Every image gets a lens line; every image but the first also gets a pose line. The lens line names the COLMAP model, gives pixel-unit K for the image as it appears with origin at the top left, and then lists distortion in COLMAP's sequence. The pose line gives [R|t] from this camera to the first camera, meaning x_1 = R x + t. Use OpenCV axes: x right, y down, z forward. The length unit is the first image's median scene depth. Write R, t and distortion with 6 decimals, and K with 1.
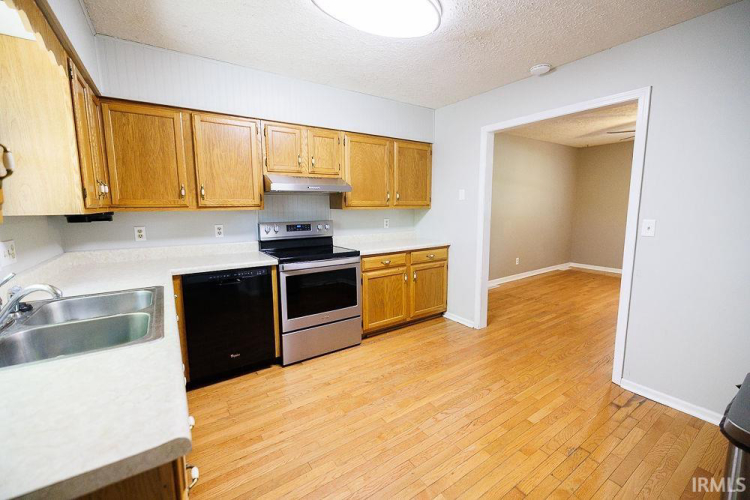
lens RADIAL K [[311.5, 0, 374.2], [0, 311.5, 245.3], [0, 0, 1]] dist [0.001023, 0.000080]
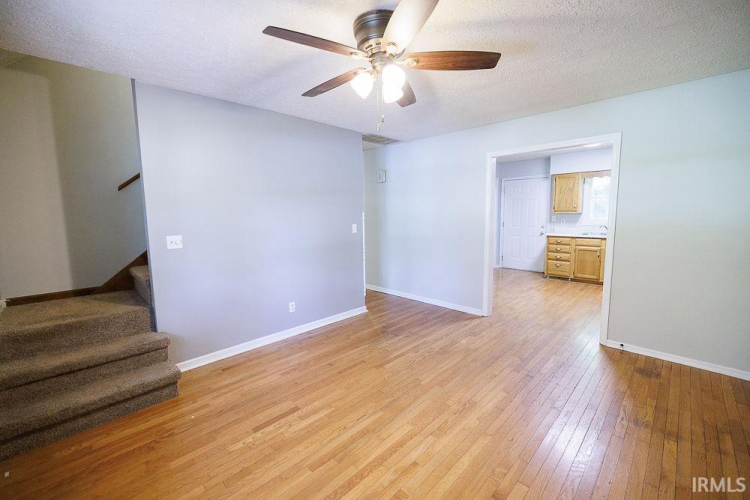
lens RADIAL K [[311.5, 0, 374.5], [0, 311.5, 246.2], [0, 0, 1]] dist [0.001023, 0.000080]
pose [[-0.980595, 0.048463, -0.189961, 1.529664], [0.002051, 0.971447, 0.237248, -0.322470], [0.196035, 0.232255, -0.952695, 2.171748]]
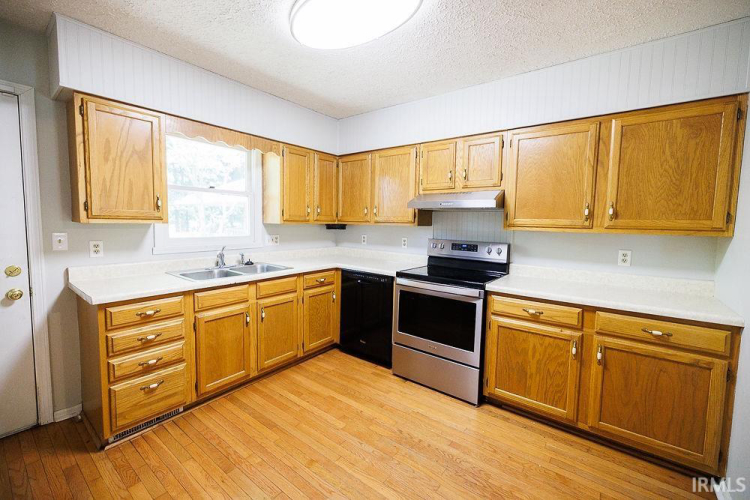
lens RADIAL K [[311.5, 0, 375.5], [0, 311.5, 243.3], [0, 0, 1]] dist [0.001023, 0.000080]
pose [[0.323864, 0.084128, -0.942356, 0.628282], [-0.139673, 0.989376, 0.040324, -0.080343], [0.935737, 0.118562, 0.332174, 0.526381]]
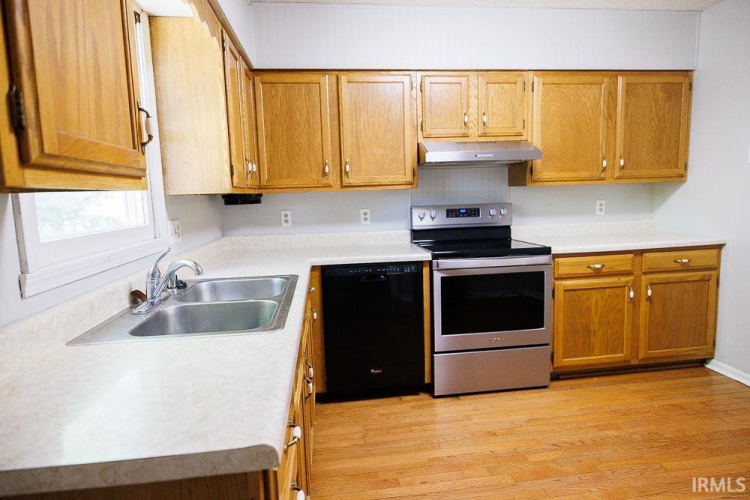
lens RADIAL K [[419.1, 0, 375.3], [0, 419.1, 243.8], [0, 0, 1]] dist [0.001181, 0.001080]
pose [[0.893477, 0.031210, -0.448022, 0.020154], [-0.031312, 0.999484, 0.007181, 0.018485], [0.448015, 0.007612, 0.893994, 0.034477]]
